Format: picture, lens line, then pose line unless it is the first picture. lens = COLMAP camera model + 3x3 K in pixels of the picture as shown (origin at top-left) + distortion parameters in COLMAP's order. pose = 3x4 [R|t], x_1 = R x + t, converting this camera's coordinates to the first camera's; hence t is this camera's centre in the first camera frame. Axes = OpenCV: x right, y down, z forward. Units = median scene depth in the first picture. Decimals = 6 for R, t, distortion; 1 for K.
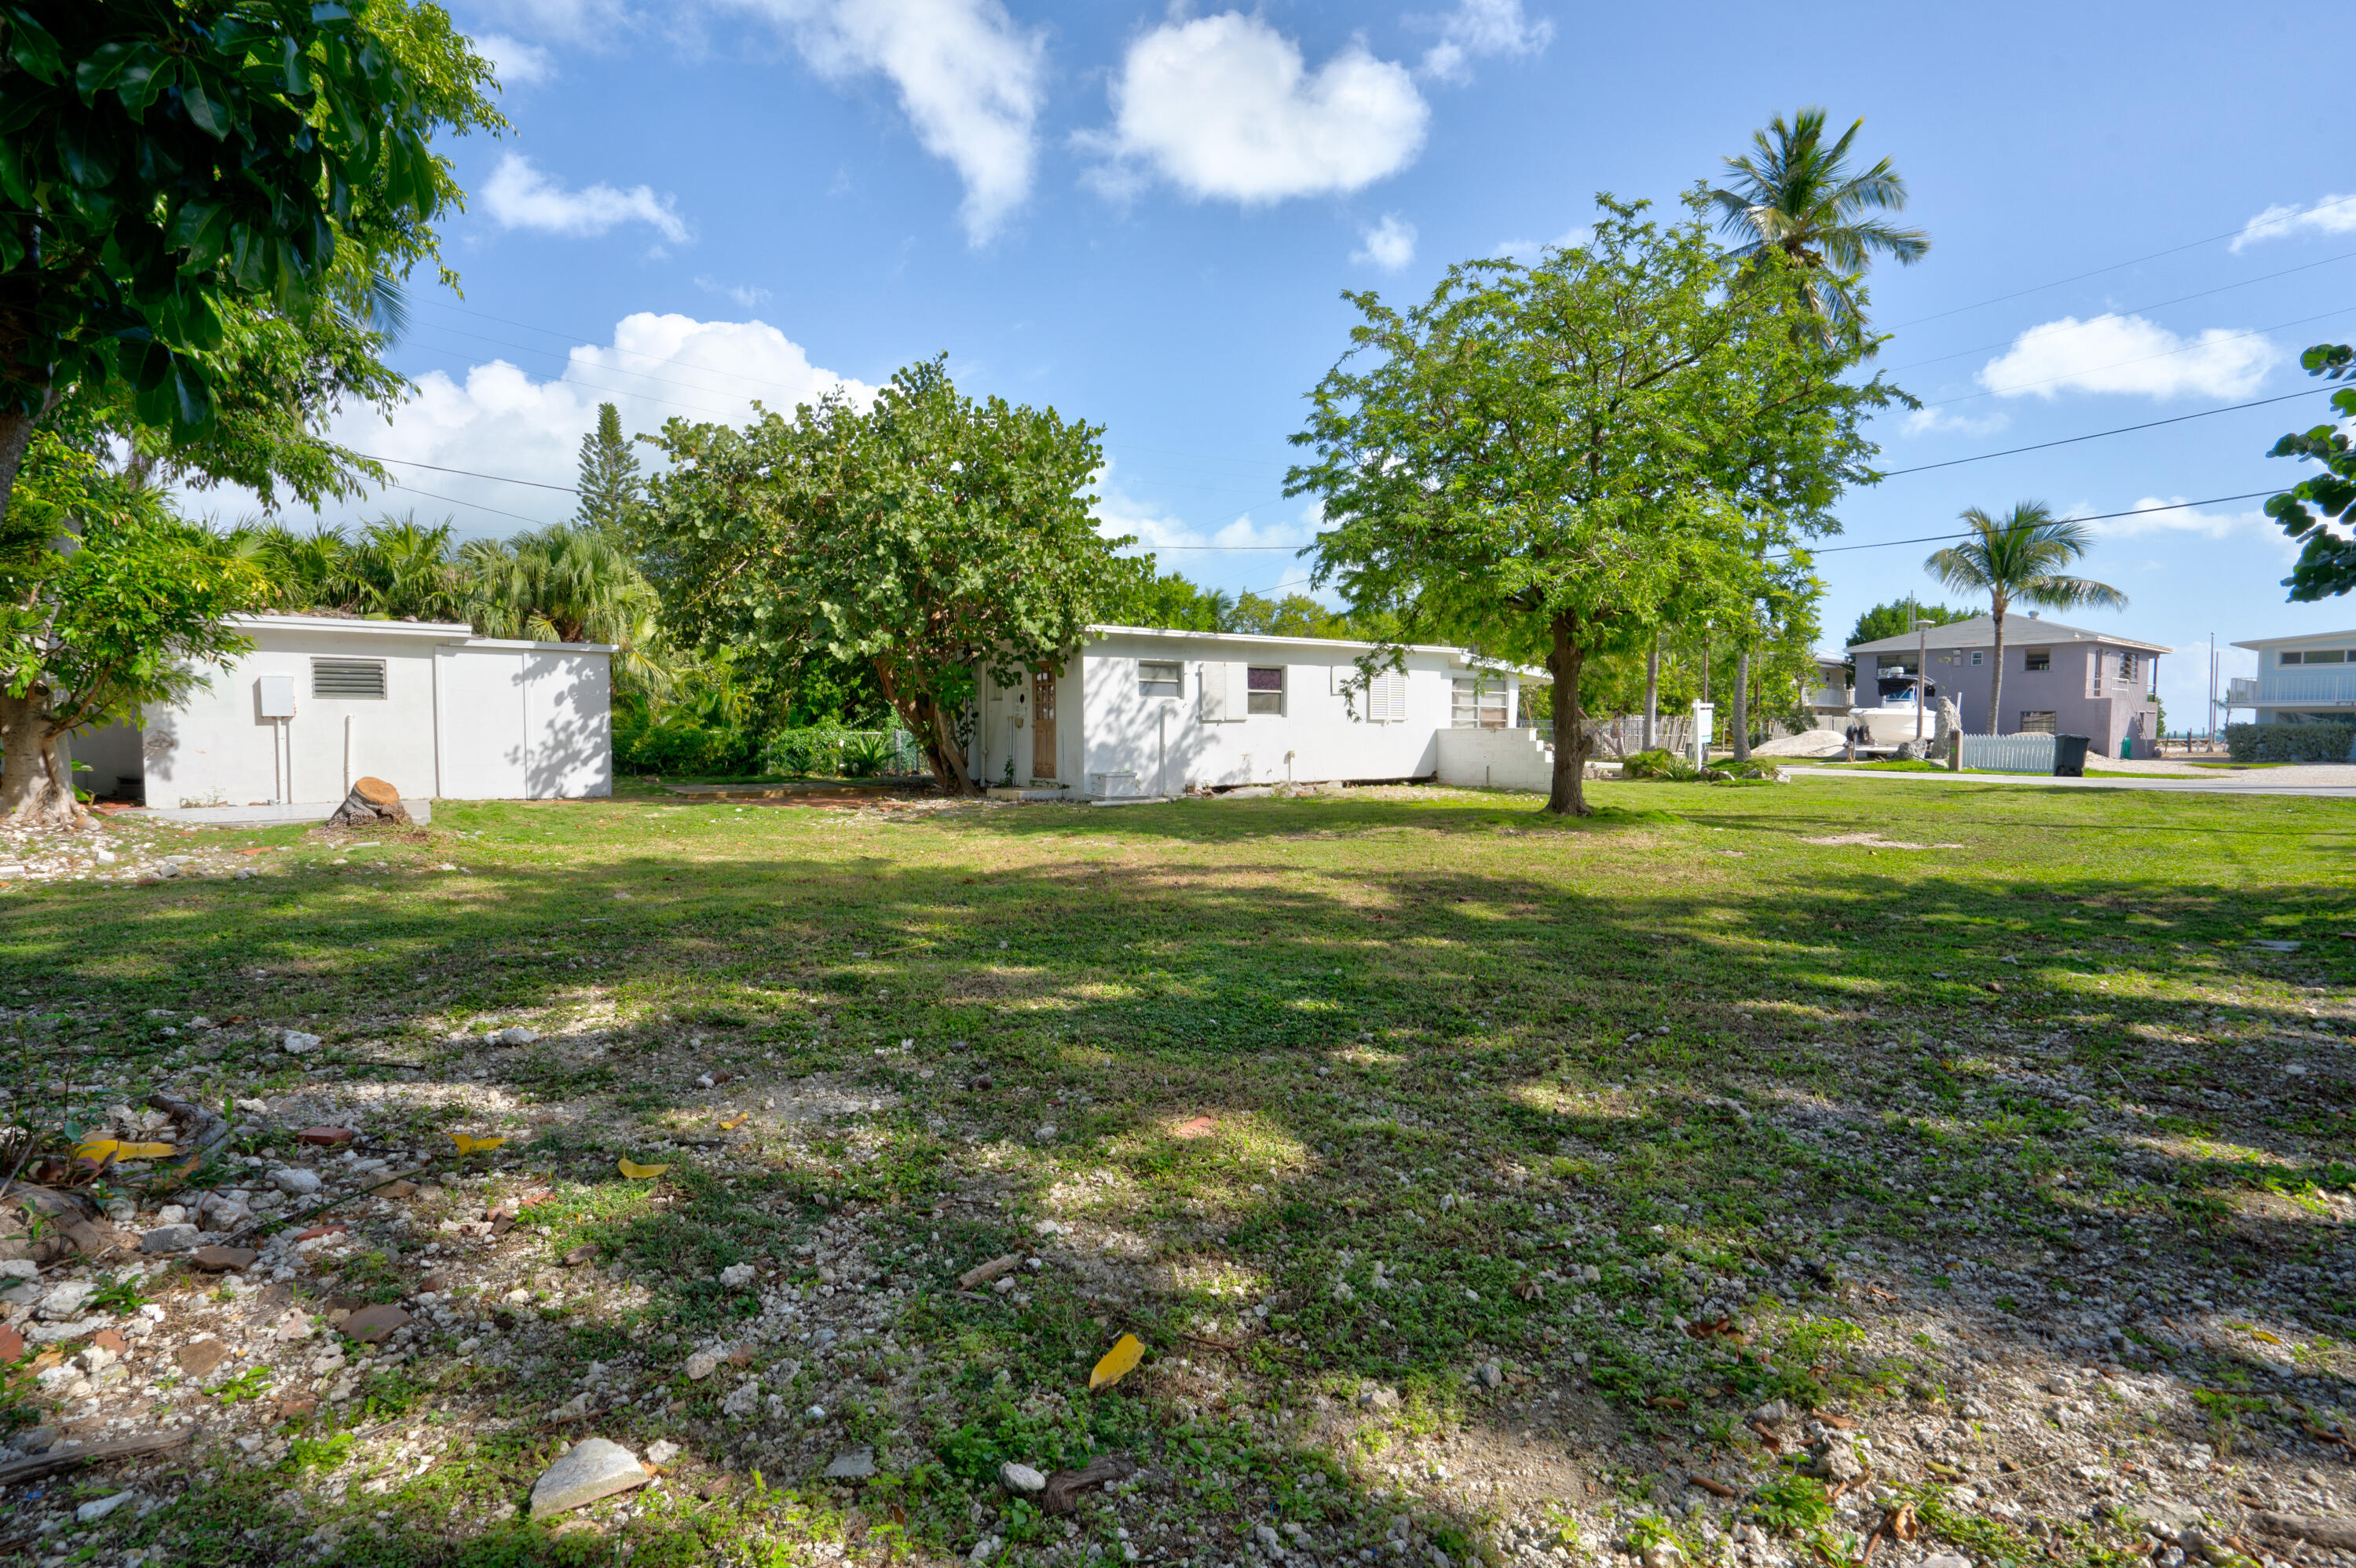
lens RADIAL K [[1098.8, 0, 1169.1], [0, 1098.8, 782.3], [0, 0, 1]] dist [-0.046242, 0.012992]
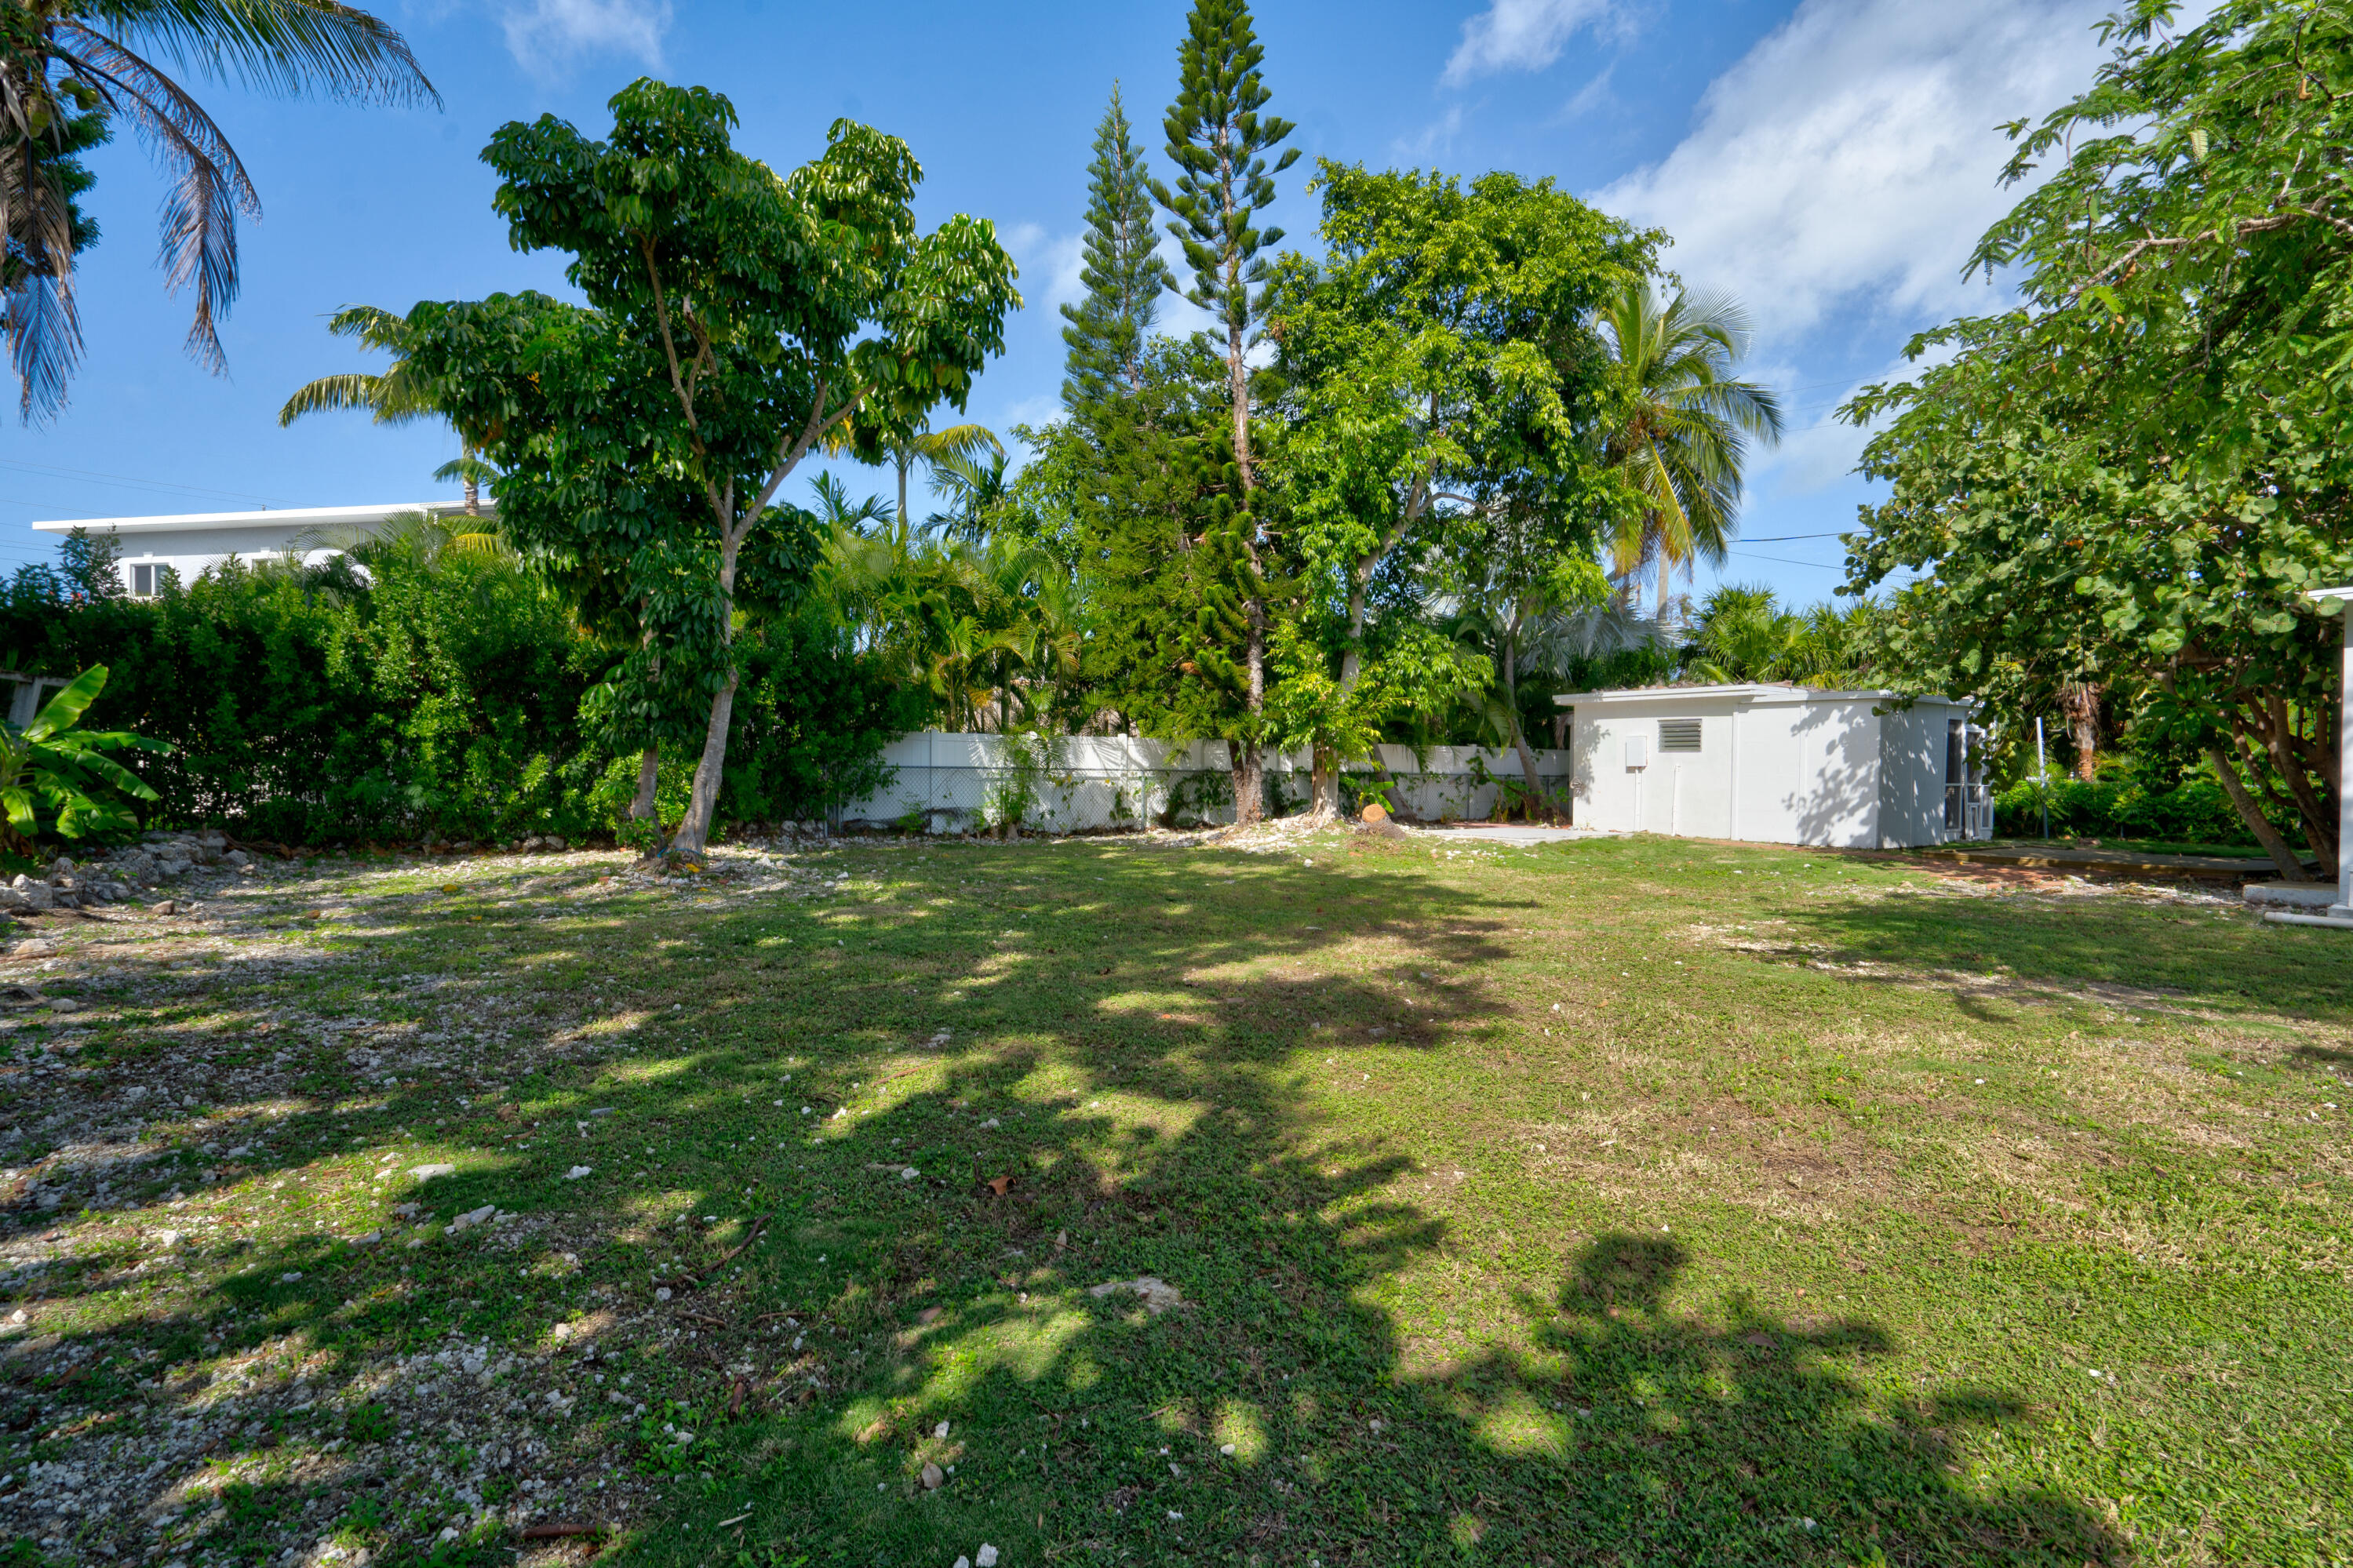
lens RADIAL K [[1097.4, 0, 1190.4], [0, 1097.4, 787.3], [0, 0, 1]] dist [-0.046242, 0.012992]
pose [[-0.041844, 0.013072, -0.999039, 0.438865], [-0.044286, 0.998907, 0.014926, -0.027798], [0.998142, 0.044868, -0.041219, 0.429063]]
